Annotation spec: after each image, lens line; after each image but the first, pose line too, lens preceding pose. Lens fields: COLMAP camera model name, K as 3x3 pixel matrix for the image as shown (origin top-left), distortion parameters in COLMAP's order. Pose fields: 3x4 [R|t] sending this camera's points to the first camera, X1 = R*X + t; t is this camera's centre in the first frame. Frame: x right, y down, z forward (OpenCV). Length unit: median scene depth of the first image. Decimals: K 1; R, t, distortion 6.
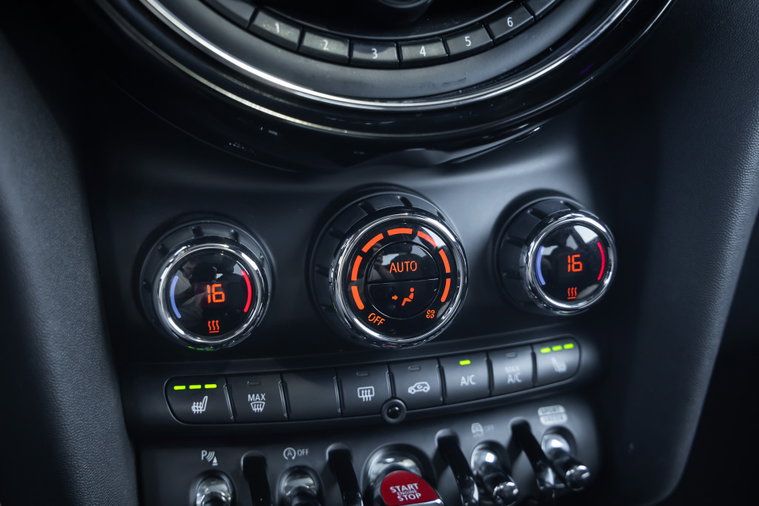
lens RADIAL K [[946.8, 0, 376.9], [0, 946.8, 265.9], [0, 0, 1]] dist [0.057353, 0.000000]
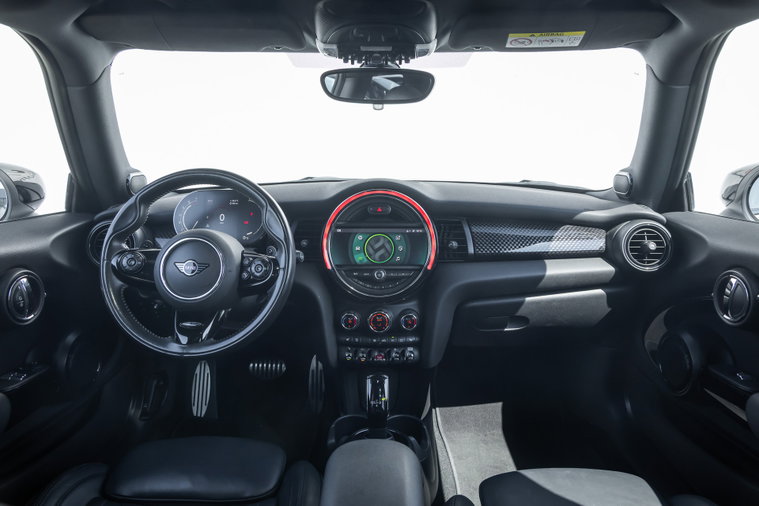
lens RADIAL K [[522.3, 0, 393.1], [0, 522.3, 241.1], [0, 0, 1]] dist [0.004629, -0.007544]
pose [[0.967387, 0.055478, -0.247152, 0.907753], [-0.086466, 0.989439, -0.116340, -0.115483], [0.238087, 0.133916, 0.961967, -2.291895]]
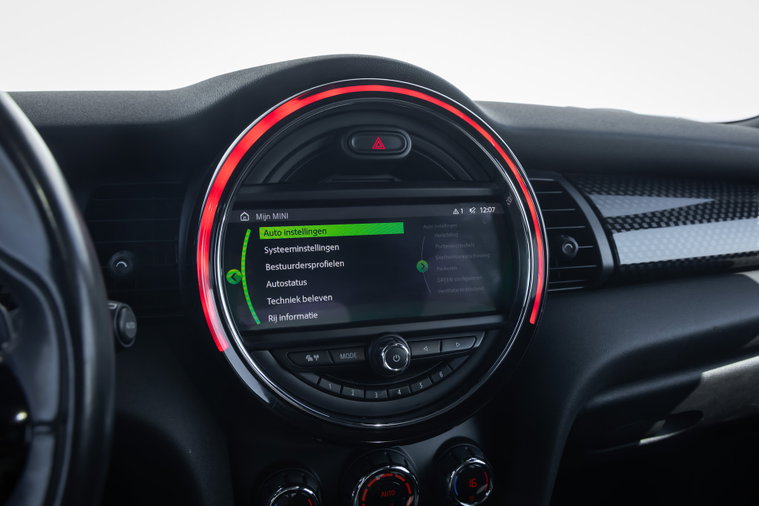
lens RADIAL K [[638.3, 0, 381.7], [0, 638.3, 245.6], [0, 0, 1]] dist [-0.009139, 0.003409]
pose [[0.998937, 0.018264, 0.042329, -0.049895], [-0.013736, 0.994389, -0.104891, -0.362037], [-0.044007, 0.104198, 0.993582, -0.380904]]
